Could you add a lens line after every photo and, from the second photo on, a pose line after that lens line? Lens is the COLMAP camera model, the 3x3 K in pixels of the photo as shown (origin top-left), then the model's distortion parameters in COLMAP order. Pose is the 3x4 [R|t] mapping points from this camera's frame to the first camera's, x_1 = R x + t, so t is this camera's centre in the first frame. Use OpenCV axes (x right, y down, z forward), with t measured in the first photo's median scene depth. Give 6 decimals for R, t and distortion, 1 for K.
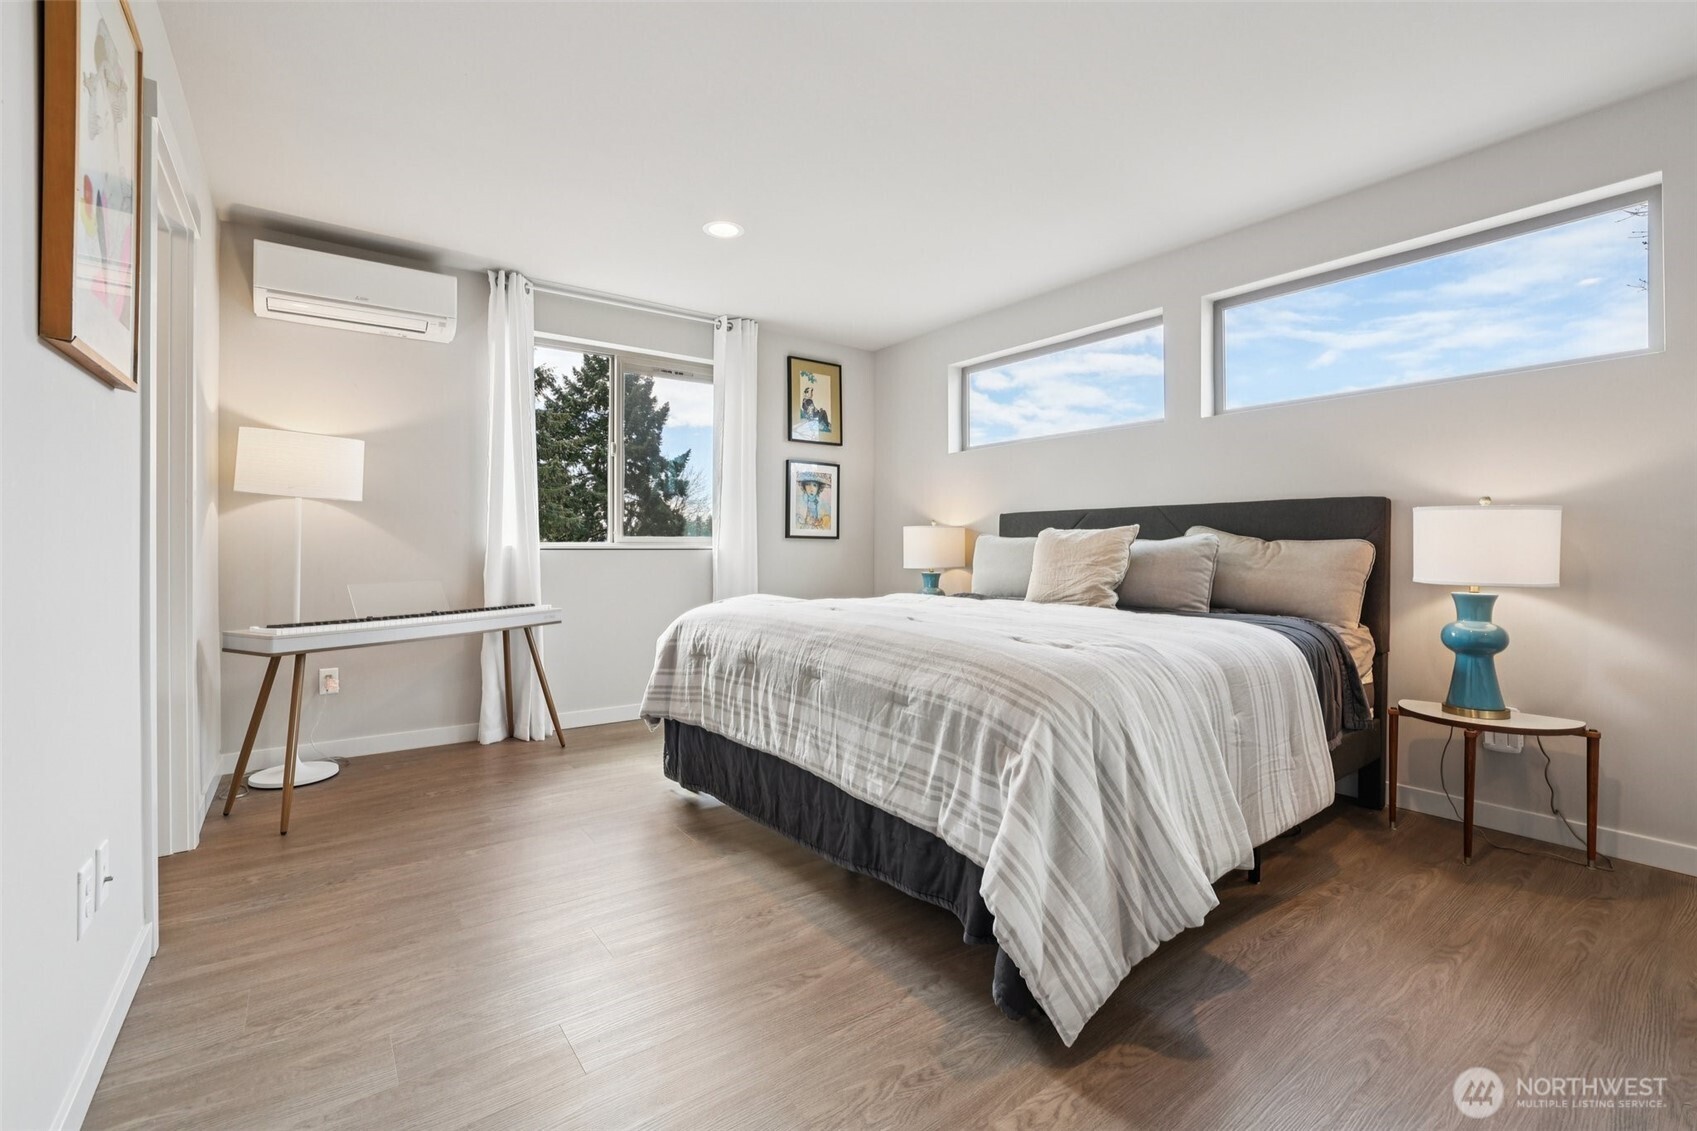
lens RADIAL K [[732.2, 0, 848.6], [0, 732.2, 548.1], [0, 0, 1]] dist [-0.037043, 0.010228]
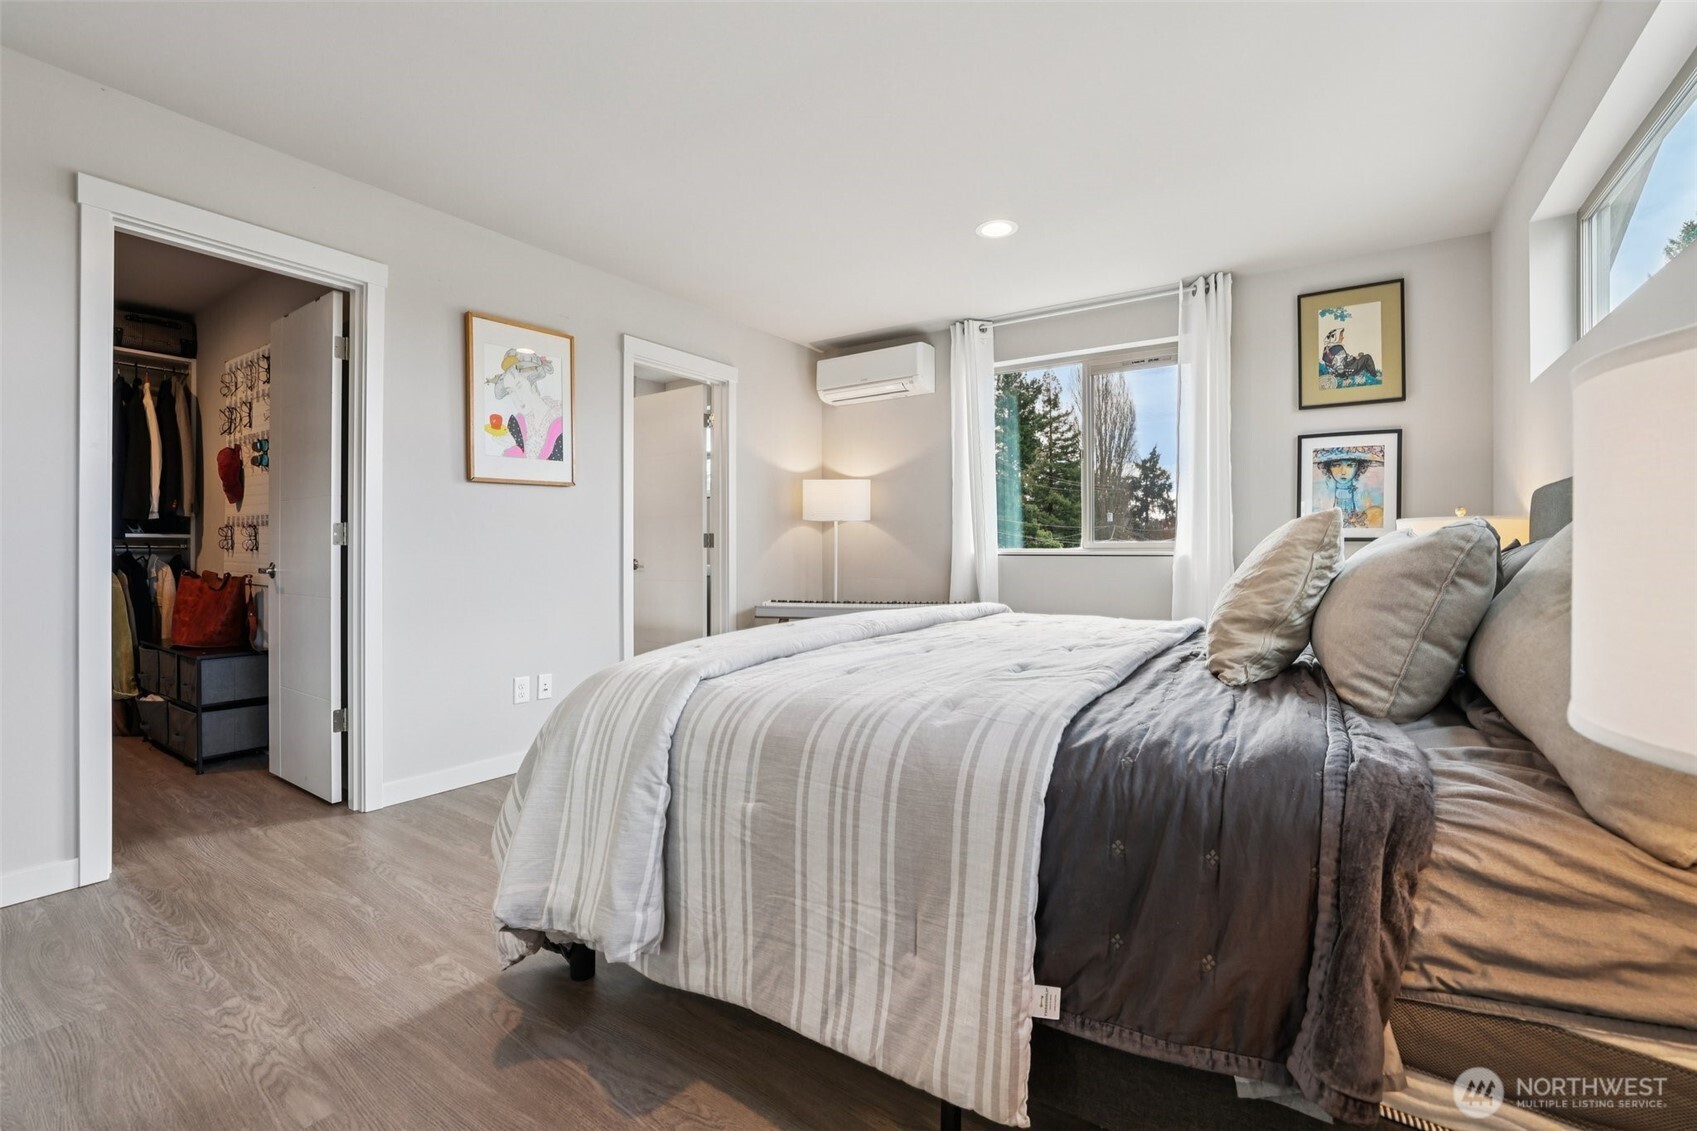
lens RADIAL K [[732.2, 0, 843.2], [0, 732.2, 562.1], [0, 0, 1]] dist [-0.037043, 0.010228]
pose [[0.311982, 0.012099, -0.950011, 0.465141], [-0.007387, 0.999920, 0.010309, 0.003578], [0.950059, 0.003802, 0.312047, 0.327060]]
